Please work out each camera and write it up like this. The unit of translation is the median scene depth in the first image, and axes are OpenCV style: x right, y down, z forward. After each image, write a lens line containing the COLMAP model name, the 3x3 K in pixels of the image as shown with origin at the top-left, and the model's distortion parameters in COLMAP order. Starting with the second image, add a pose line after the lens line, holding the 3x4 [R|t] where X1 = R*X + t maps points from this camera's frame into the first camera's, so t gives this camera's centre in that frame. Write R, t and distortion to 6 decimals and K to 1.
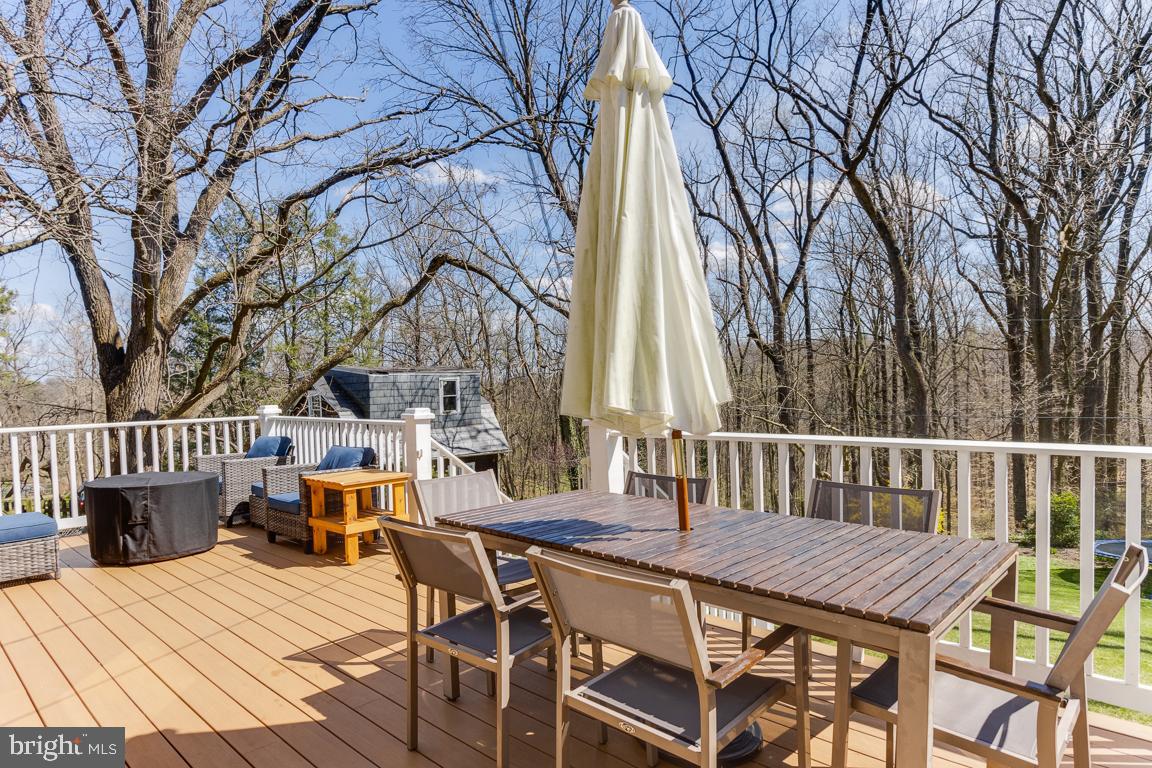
lens RADIAL K [[668.9, 0, 576.0], [0, 668.9, 384.0], [0, 0, 1]] dist [0.003119, 0.000417]
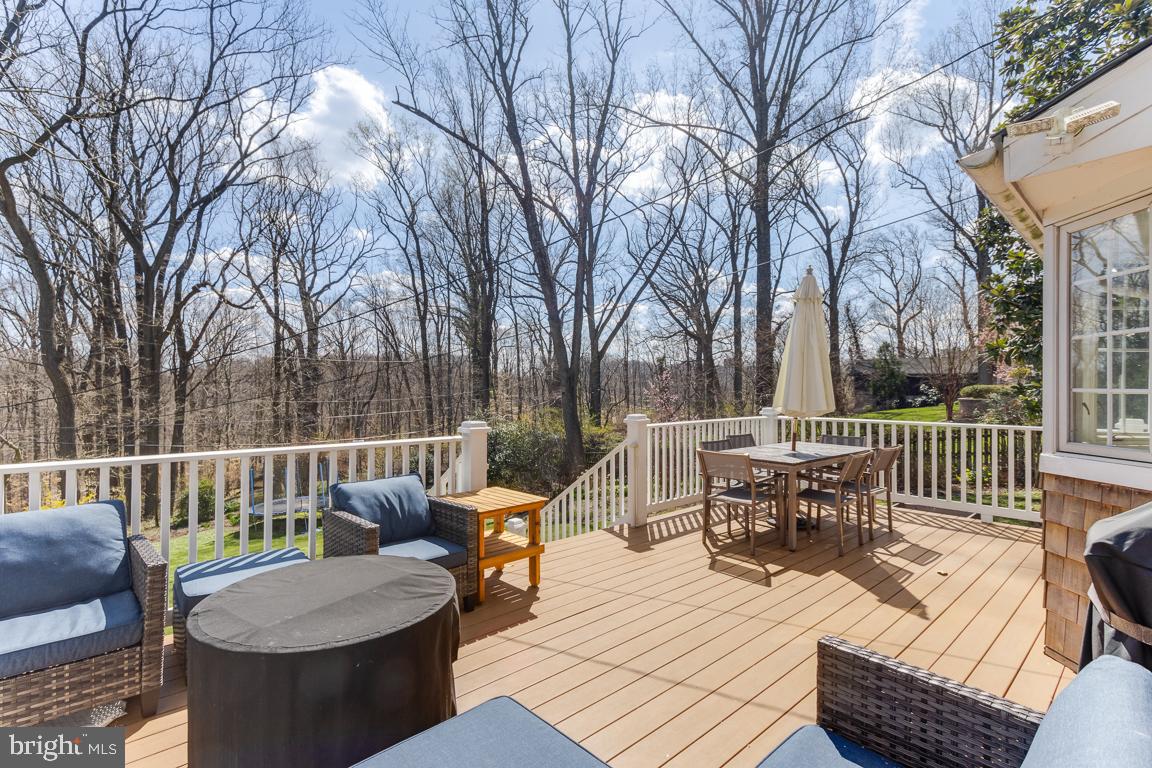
lens RADIAL K [[525.4, 0, 574.2], [0, 525.4, 396.5], [0, 0, 1]] dist [0.001436, 0.000137]
pose [[0.084952, 0.018508, 0.996213, -1.422699], [0.003388, 0.999816, -0.018863, 0.029741], [-0.996379, 0.004977, 0.084874, 1.189493]]
